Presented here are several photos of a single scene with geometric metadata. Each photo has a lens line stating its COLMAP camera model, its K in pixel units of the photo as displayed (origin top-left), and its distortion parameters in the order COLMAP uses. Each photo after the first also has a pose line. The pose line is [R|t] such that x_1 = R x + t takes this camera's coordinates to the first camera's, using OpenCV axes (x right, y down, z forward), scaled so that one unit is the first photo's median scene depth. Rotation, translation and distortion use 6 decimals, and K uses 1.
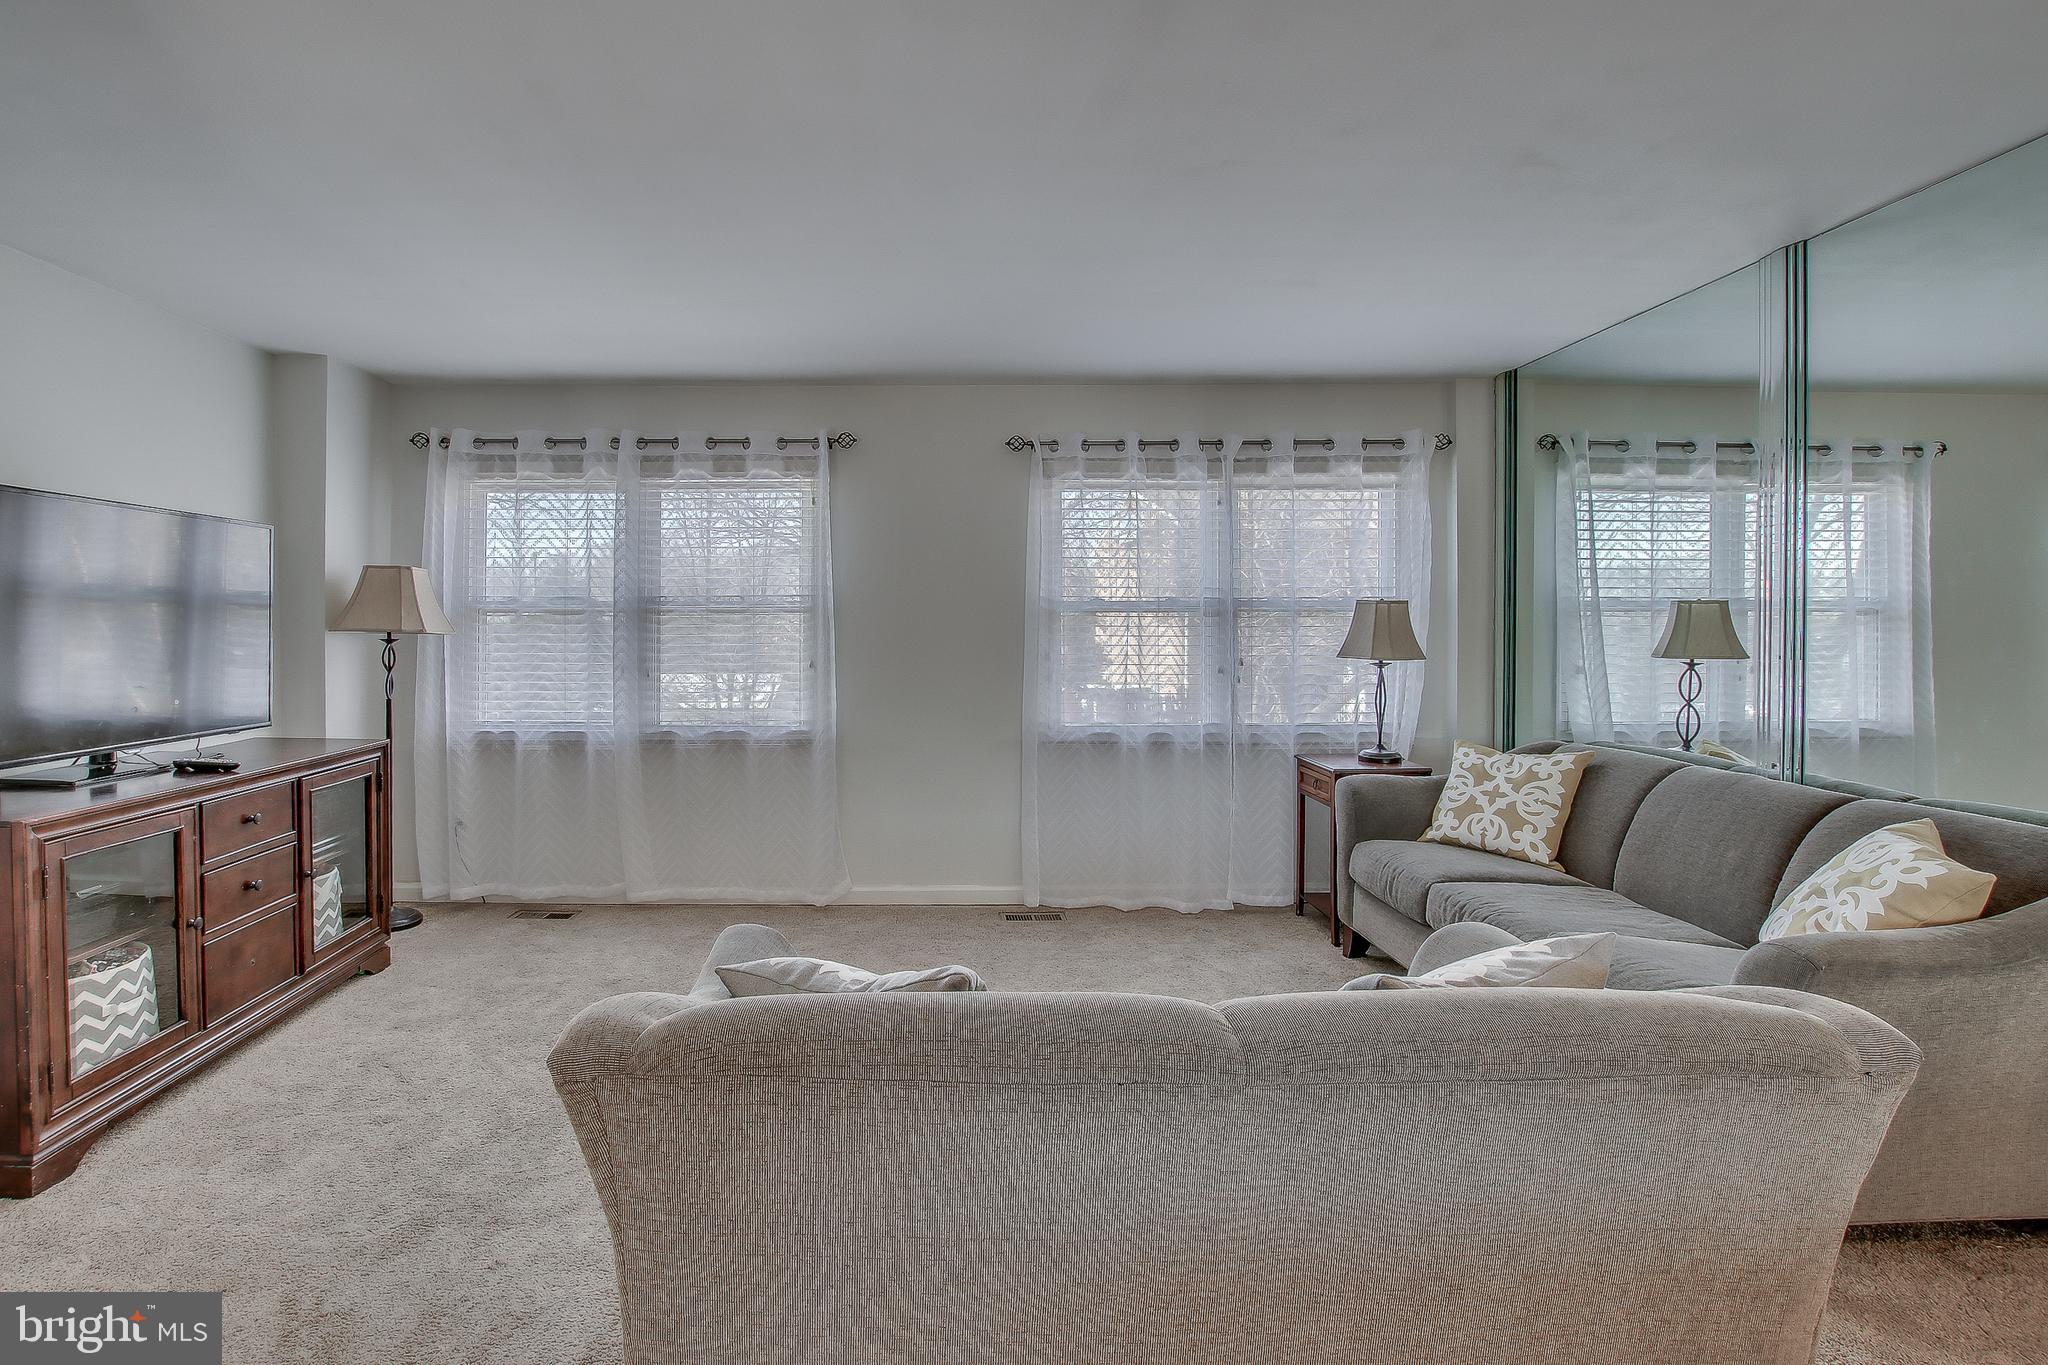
lens RADIAL K [[969.2, 0, 931.8], [0, 969.2, 644.5], [0, 0, 1]] dist [-0.033505, 0.004125]
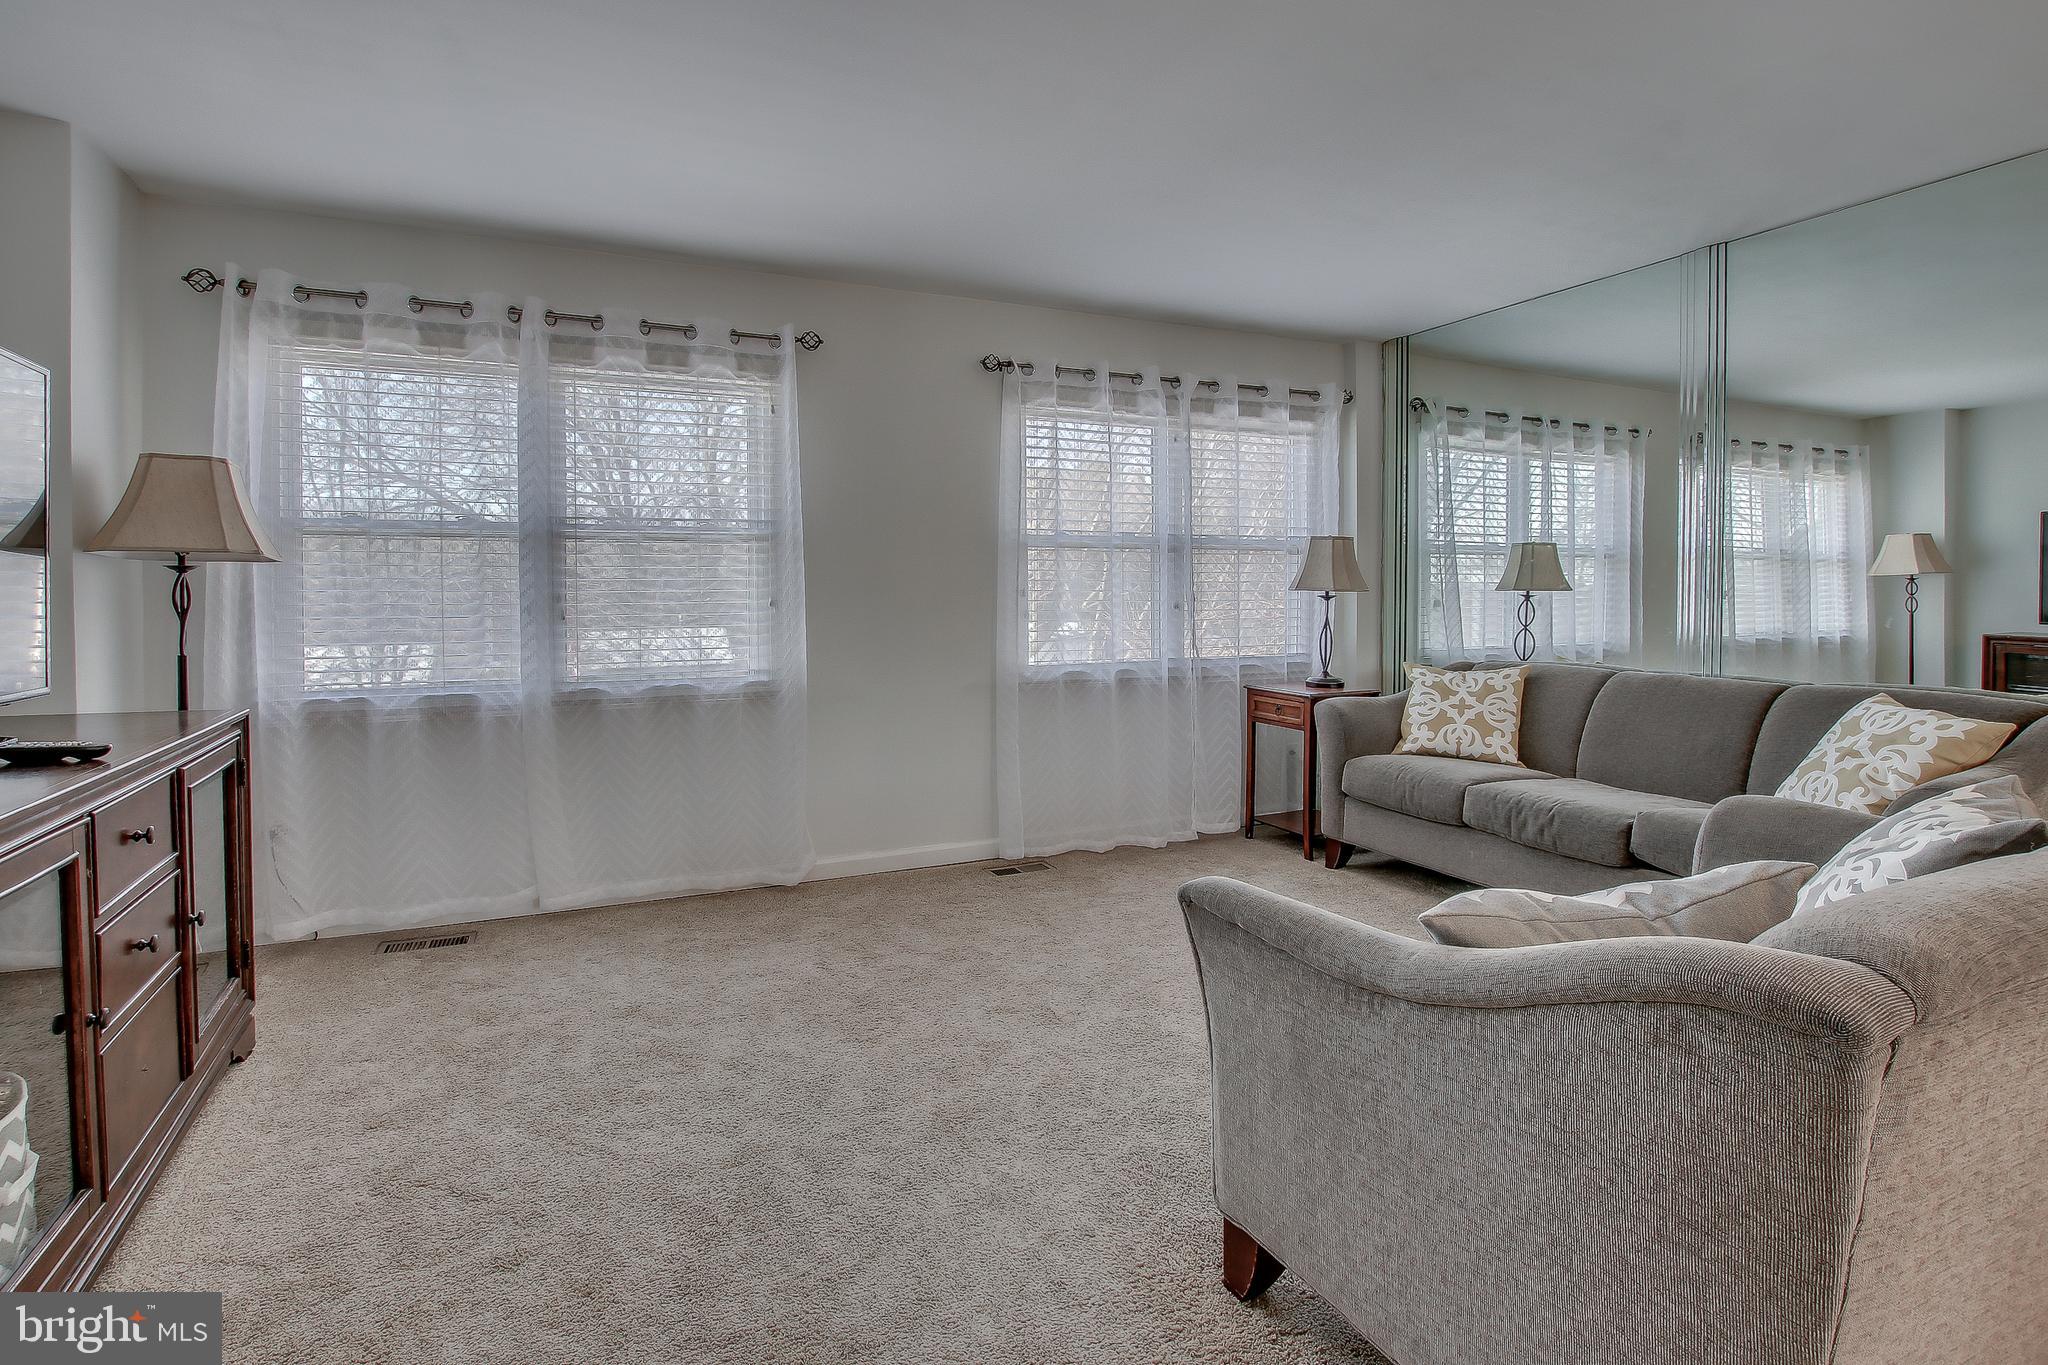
lens RADIAL K [[973.1, 0, 976.6], [0, 973.1, 624.8], [0, 0, 1]] dist [-0.028938, 0.001312]
pose [[0.915101, -0.015289, 0.402934, -0.307448], [0.010458, 0.999845, 0.014187, 0.030320], [-0.403089, -0.008769, 0.915119, 0.153362]]
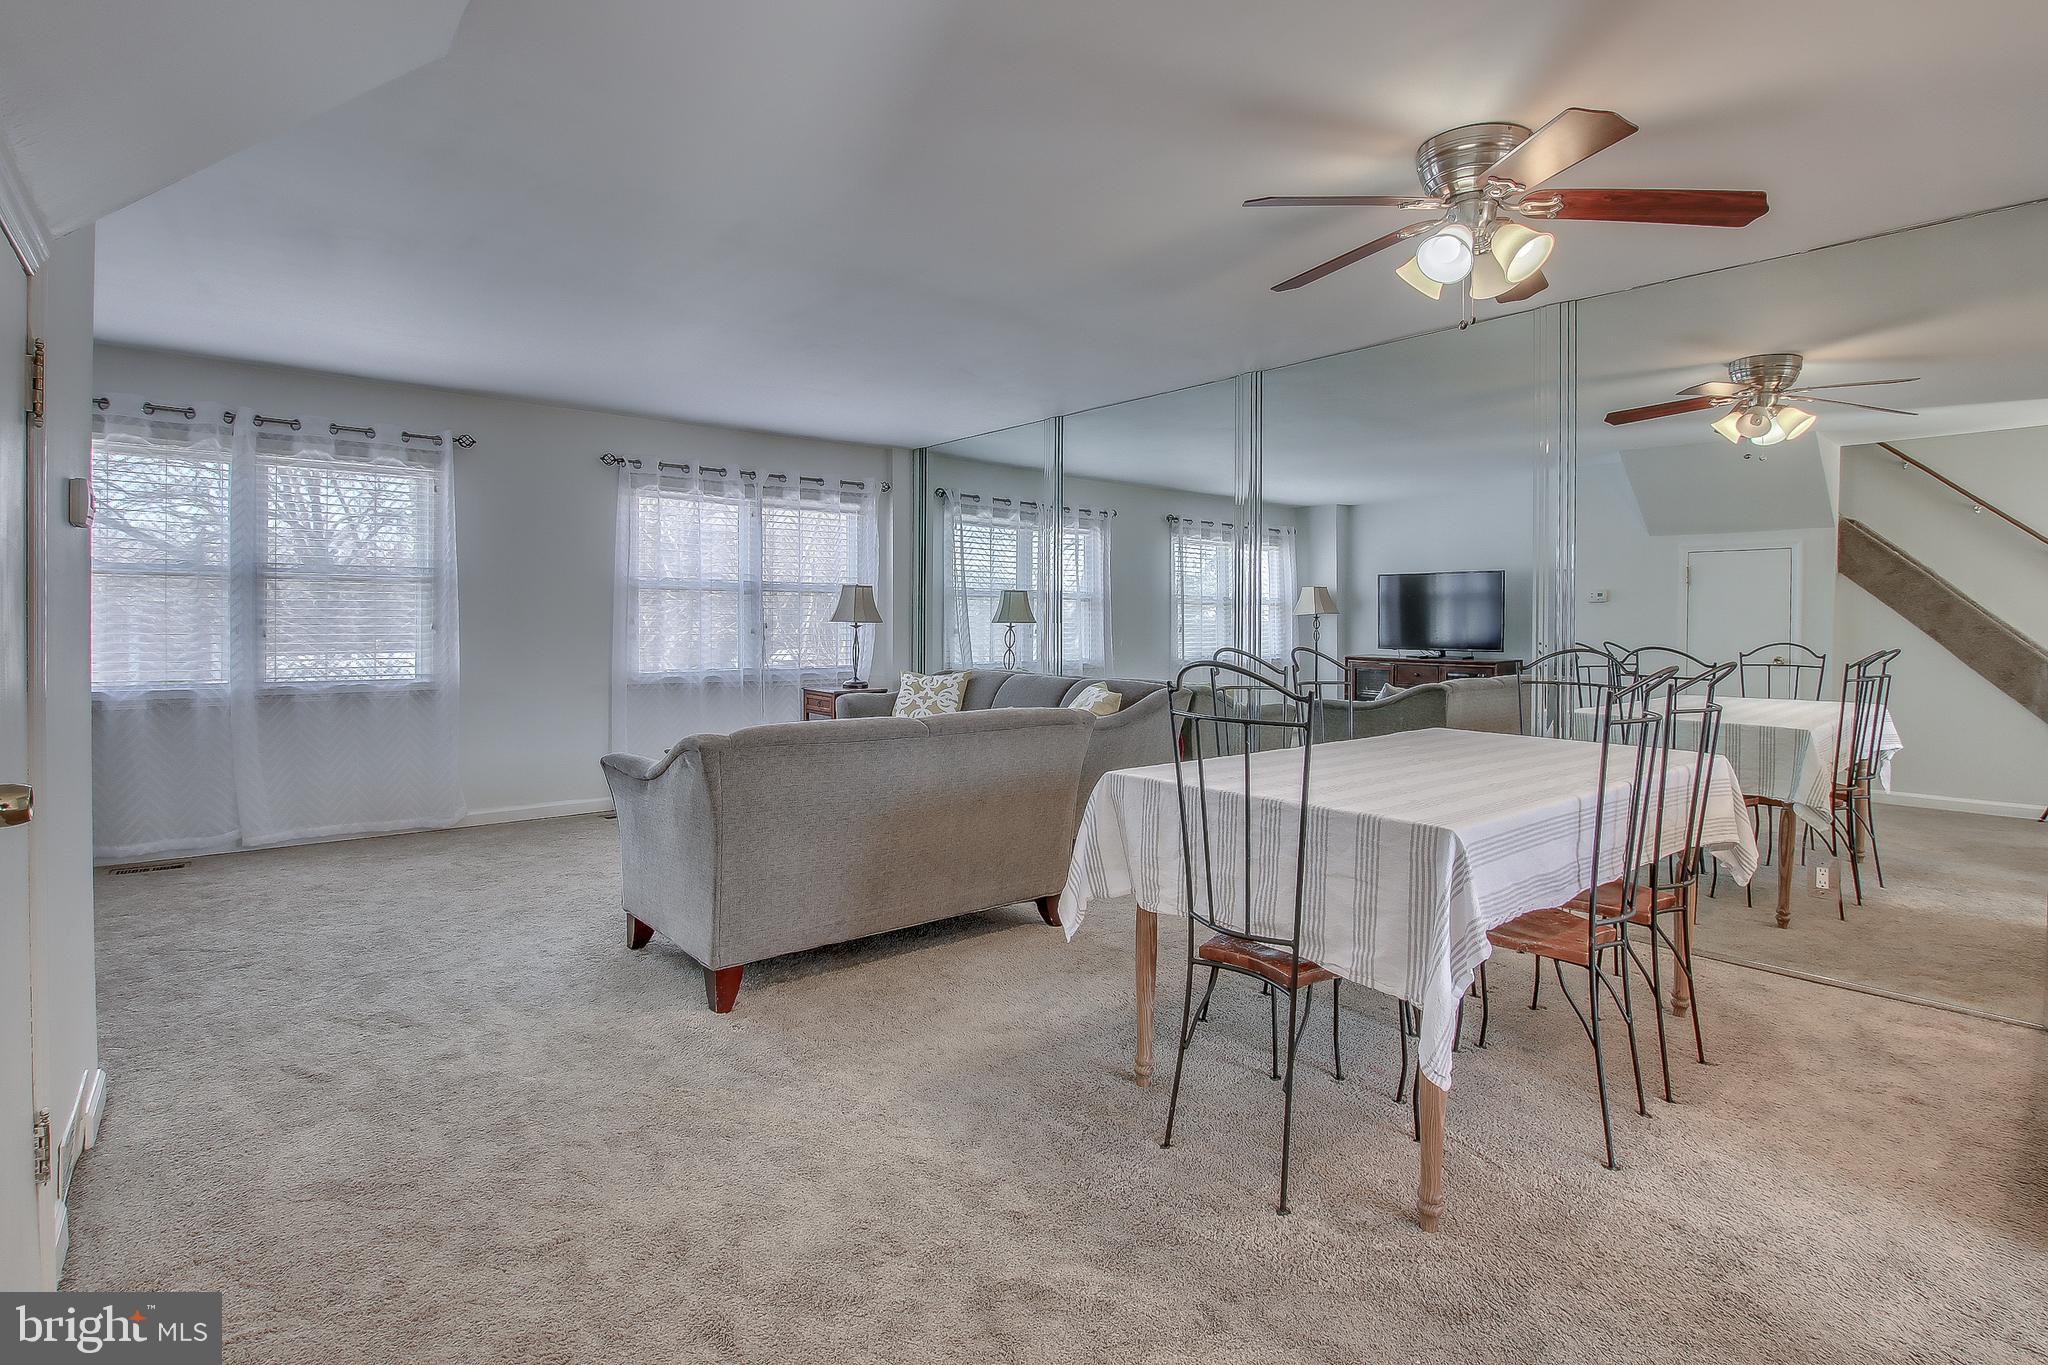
lens RADIAL K [[969.2, 0, 992.8], [0, 969.2, 635.3], [0, 0, 1]] dist [-0.033505, 0.004125]
pose [[0.773694, -0.002091, 0.633557, -0.342595], [0.002958, 0.999996, -0.000311, 0.034819], [-0.633553, 0.002115, 0.773696, -0.348159]]
